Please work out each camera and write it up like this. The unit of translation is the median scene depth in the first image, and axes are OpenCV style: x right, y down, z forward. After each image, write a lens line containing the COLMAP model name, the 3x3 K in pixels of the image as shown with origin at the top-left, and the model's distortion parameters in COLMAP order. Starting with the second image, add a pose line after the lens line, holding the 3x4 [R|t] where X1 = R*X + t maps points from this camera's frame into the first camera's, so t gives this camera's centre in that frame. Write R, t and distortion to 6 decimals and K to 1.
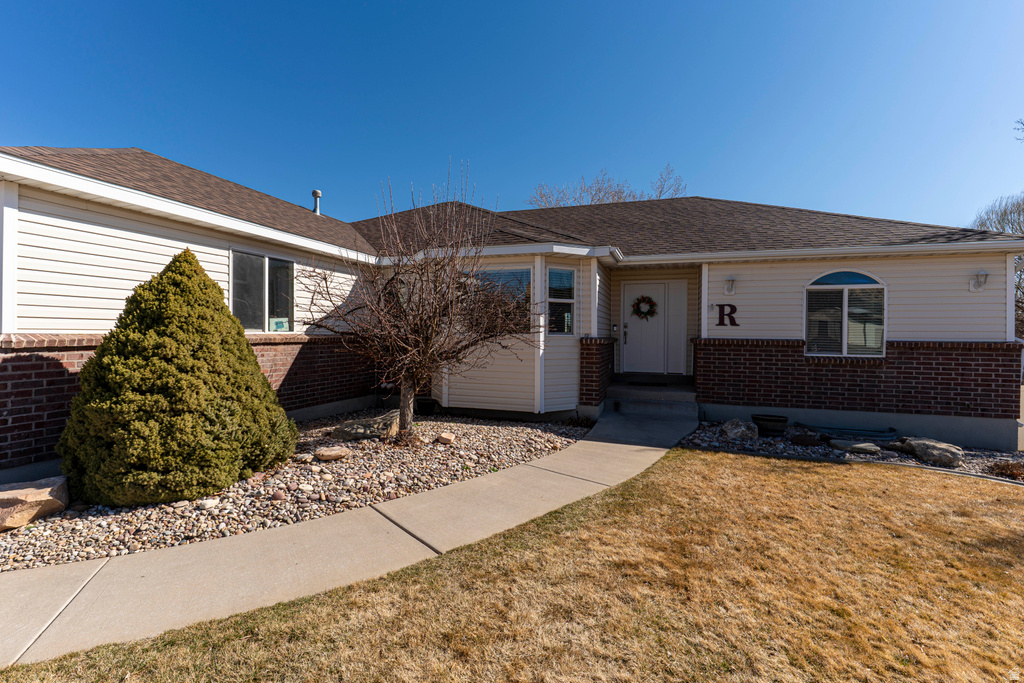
lens RADIAL K [[469.7, 0, 511.7], [0, 469.7, 339.0], [0, 0, 1]] dist [-0.021749, -0.000486]
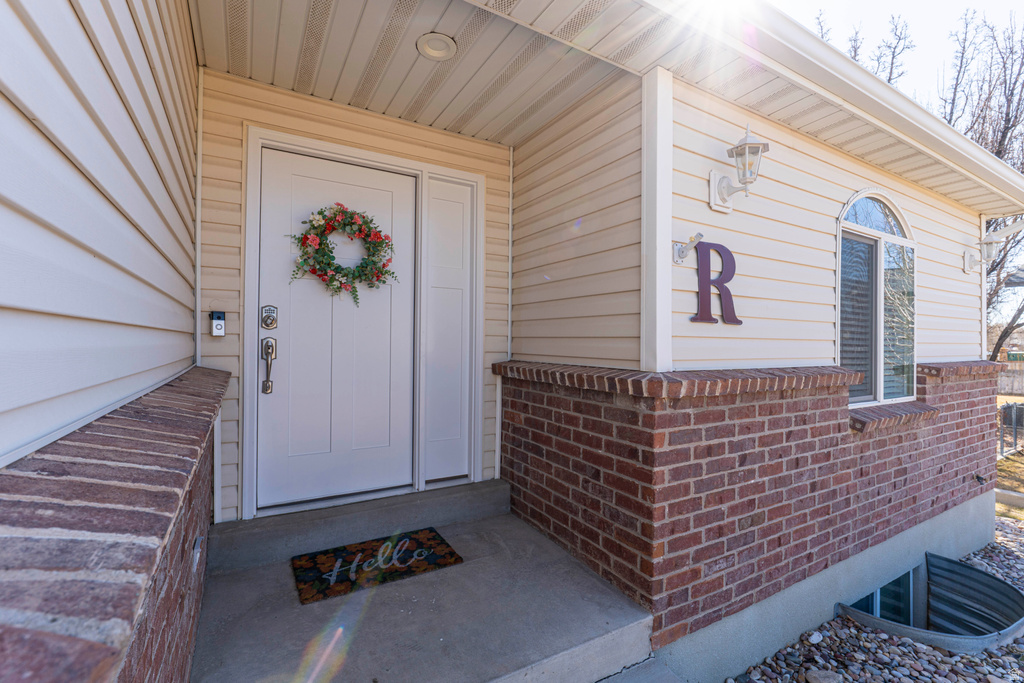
lens RADIAL K [[469.7, 0, 513.9], [0, 469.7, 340.3], [0, 0, 1]] dist [-0.021749, -0.000486]
pose [[0.666463, 0.001113, 0.745537, 0.157286], [0.005948, 0.999959, -0.006810, -0.015293], [-0.745514, 0.008973, 0.666429, 0.792274]]
